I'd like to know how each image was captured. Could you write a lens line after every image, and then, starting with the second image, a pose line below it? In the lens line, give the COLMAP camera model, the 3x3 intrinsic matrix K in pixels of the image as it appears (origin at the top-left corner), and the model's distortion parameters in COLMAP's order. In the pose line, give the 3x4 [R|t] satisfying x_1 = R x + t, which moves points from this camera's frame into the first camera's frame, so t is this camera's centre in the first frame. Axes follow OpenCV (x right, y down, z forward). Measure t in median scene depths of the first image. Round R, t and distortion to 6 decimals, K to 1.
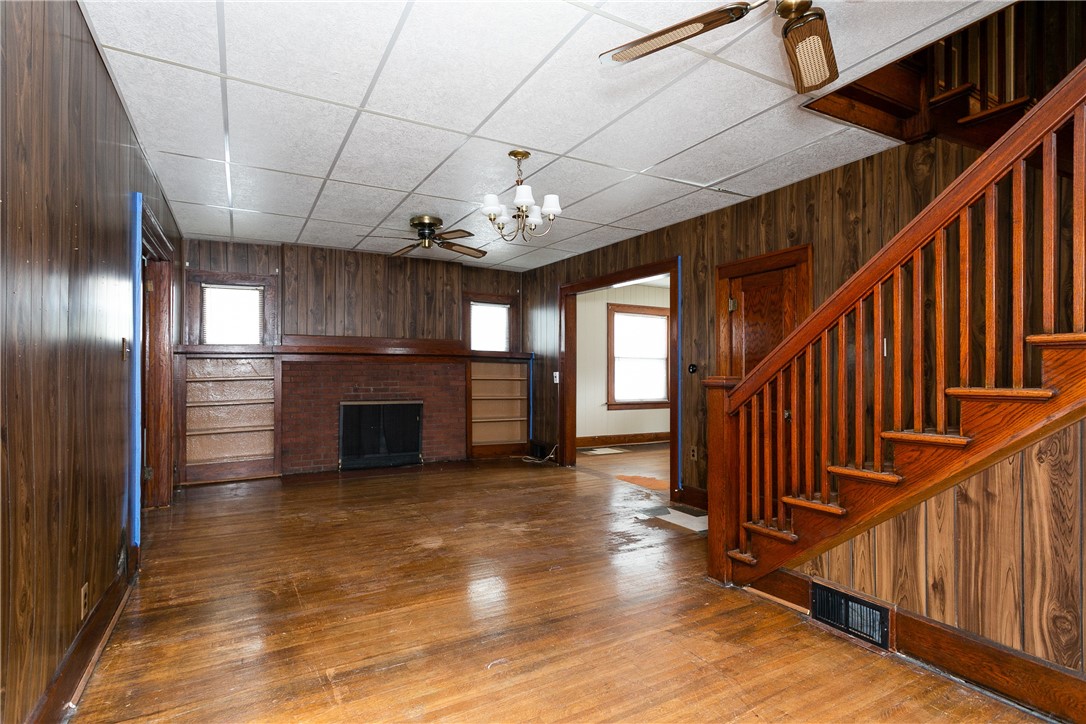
lens RADIAL K [[518.4, 0, 543.0], [0, 518.4, 362.0], [0, 0, 1]] dist [0.000070, 0.000167]
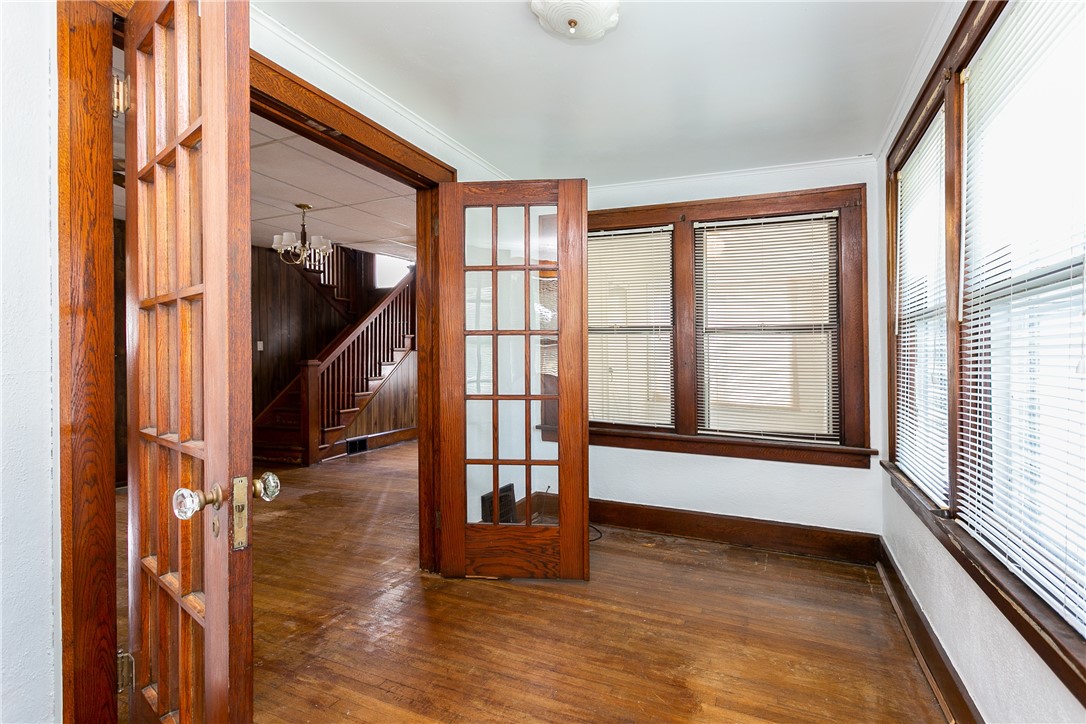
lens RADIAL K [[529.8, 0, 547.4], [0, 529.8, 359.3], [0, 0, 1]] dist [-0.001701, -0.000208]
pose [[-0.592502, -0.005805, 0.805548, -1.126951], [-0.015736, 0.999867, -0.004368, 0.011967], [-0.805415, -0.015264, -0.592514, 0.926197]]
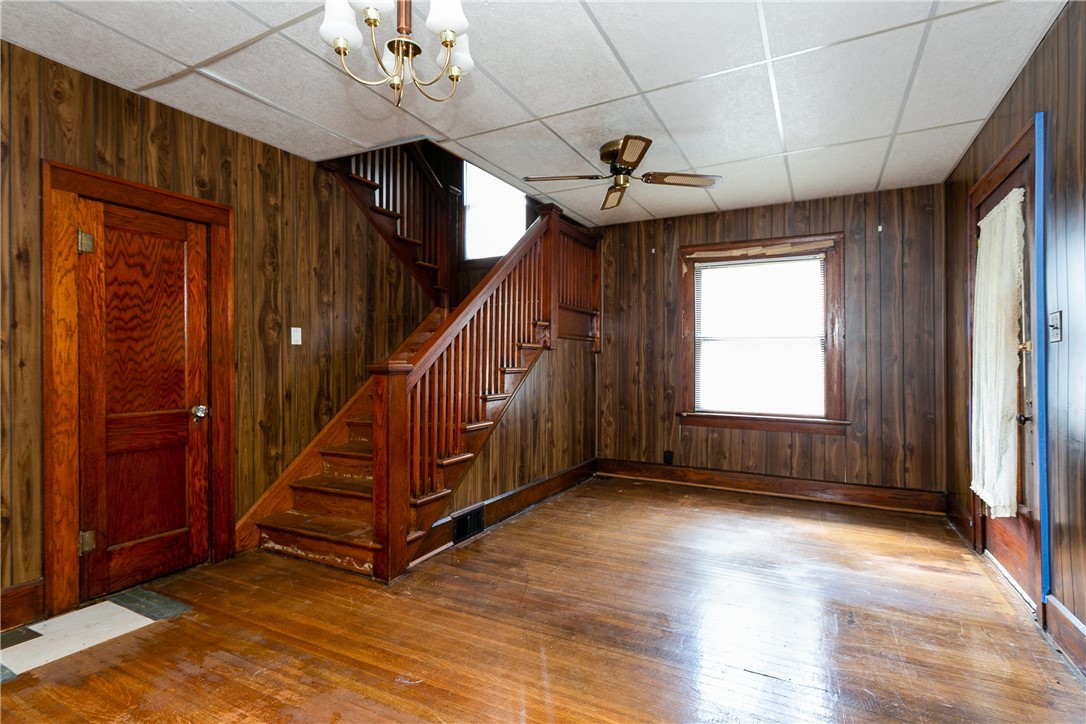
lens RADIAL K [[534.1, 0, 541.4], [0, 534.1, 355.2], [0, 0, 1]] dist [-0.000083, 0.000659]
pose [[-0.532266, 0.015984, 0.846426, -0.397405], [-0.019116, 0.999340, -0.030893, 0.025930], [-0.846361, -0.032623, -0.531609, 0.817921]]
